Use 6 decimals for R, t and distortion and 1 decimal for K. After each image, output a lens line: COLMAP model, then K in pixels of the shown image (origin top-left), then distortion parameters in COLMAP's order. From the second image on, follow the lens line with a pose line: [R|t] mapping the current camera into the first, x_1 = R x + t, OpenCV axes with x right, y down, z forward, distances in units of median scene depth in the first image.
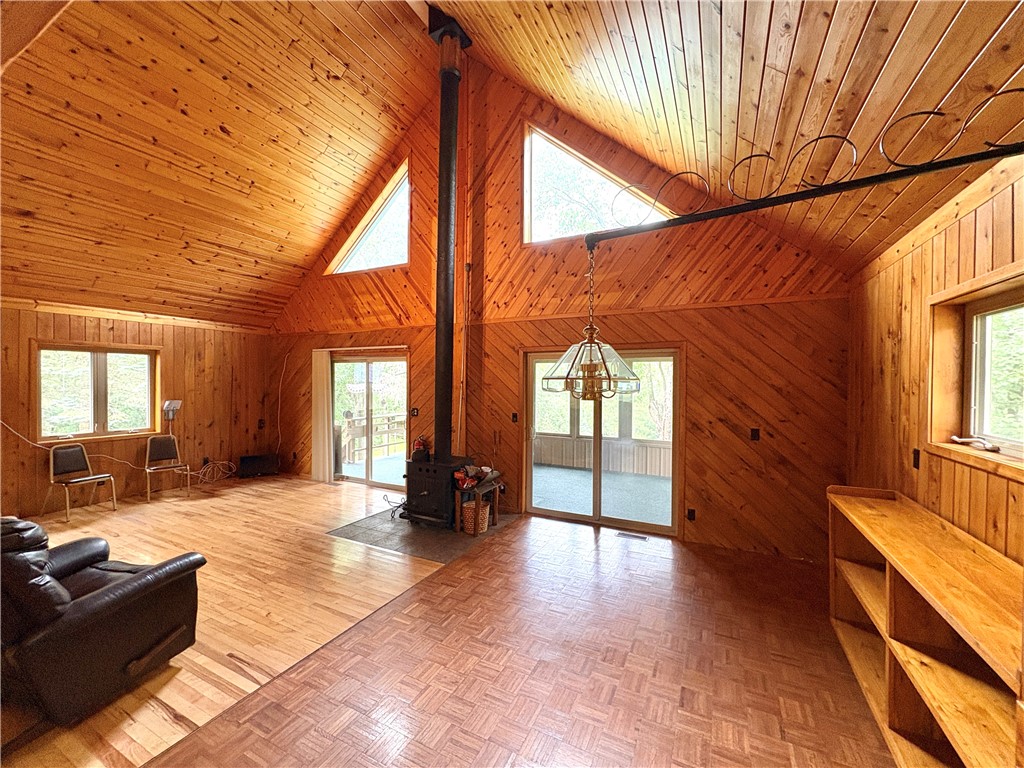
lens RADIAL K [[409.1, 0, 512.9], [0, 409.1, 383.9], [0, 0, 1]] dist [0.002258, 0.000525]
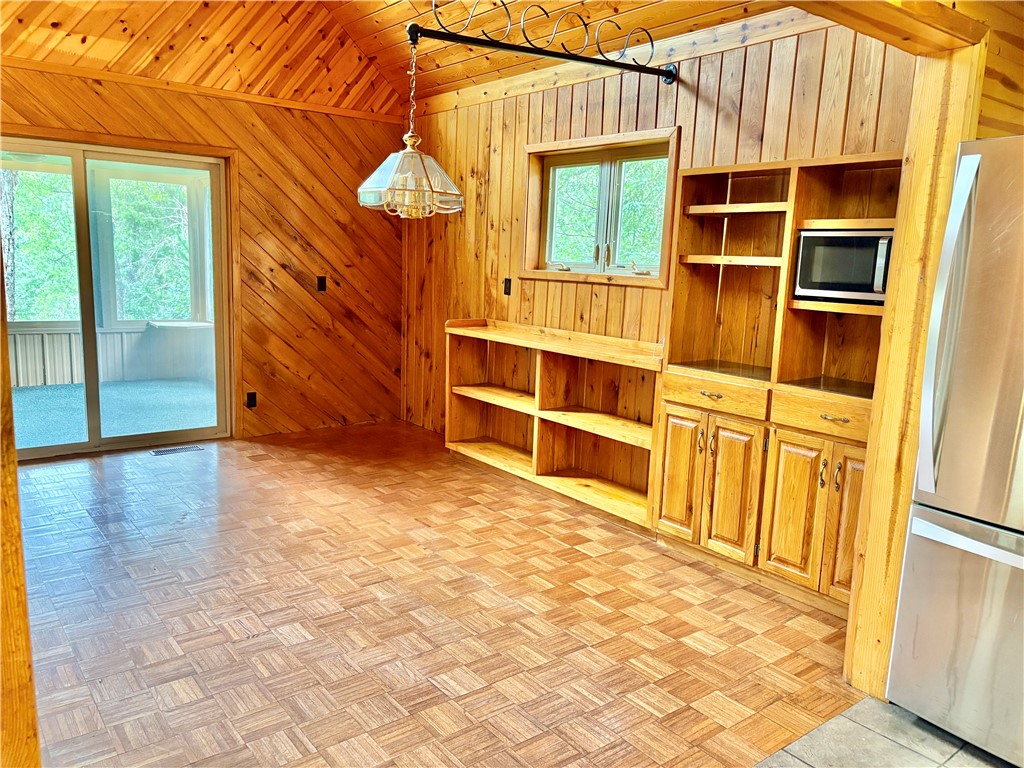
lens RADIAL K [[771.4, 0, 513.3], [0, 771.4, 387.1], [0, 0, 1]] dist [0.048100, -0.047004]
pose [[0.427944, -0.143170, 0.892393, -0.585372], [-0.028973, 0.984693, 0.171872, 0.048427], [-0.903341, -0.099408, 0.417246, 0.014273]]
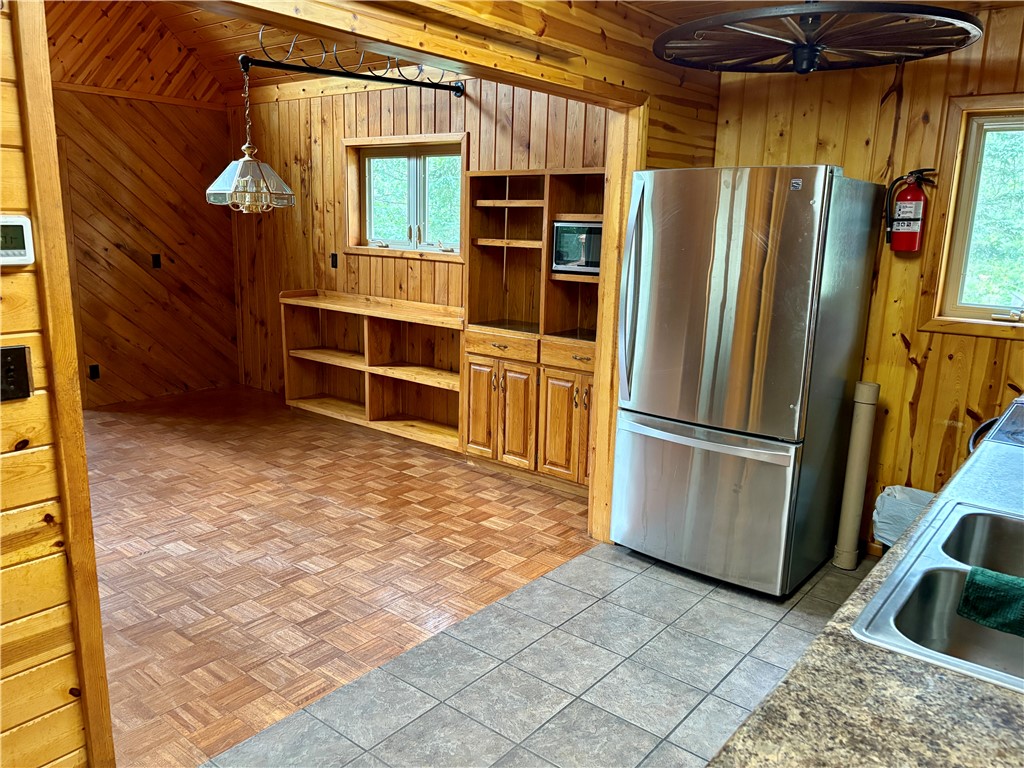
lens RADIAL K [[771.4, 0, 517.2], [0, 771.4, 385.9], [0, 0, 1]] dist [0.048100, -0.047004]
pose [[0.216326, -0.204753, 0.954609, -0.803139], [-0.019462, 0.976663, 0.213894, 0.014754], [-0.976127, -0.064849, 0.207293, -0.086311]]
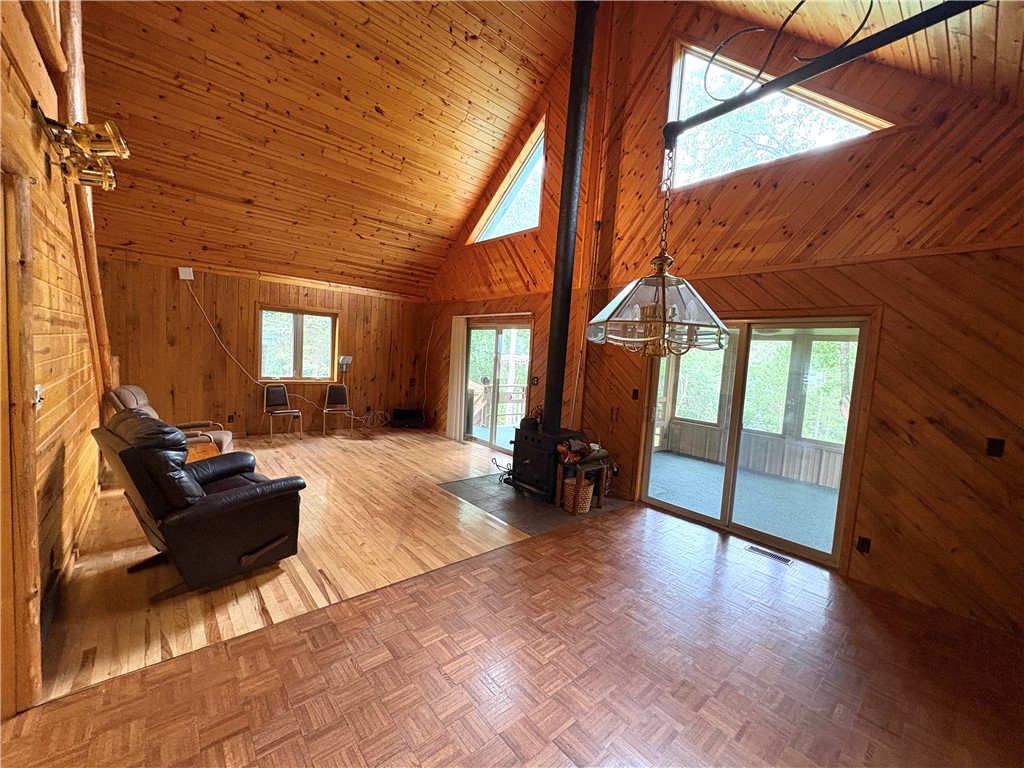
lens RADIAL K [[409.1, 0, 512.7], [0, 409.1, 384.0], [0, 0, 1]] dist [0.002258, 0.000525]
pose [[0.925493, 0.079004, -0.370433, 0.103985], [-0.060165, 0.996251, 0.062158, 0.025682], [0.373956, -0.035240, 0.926777, 0.096900]]
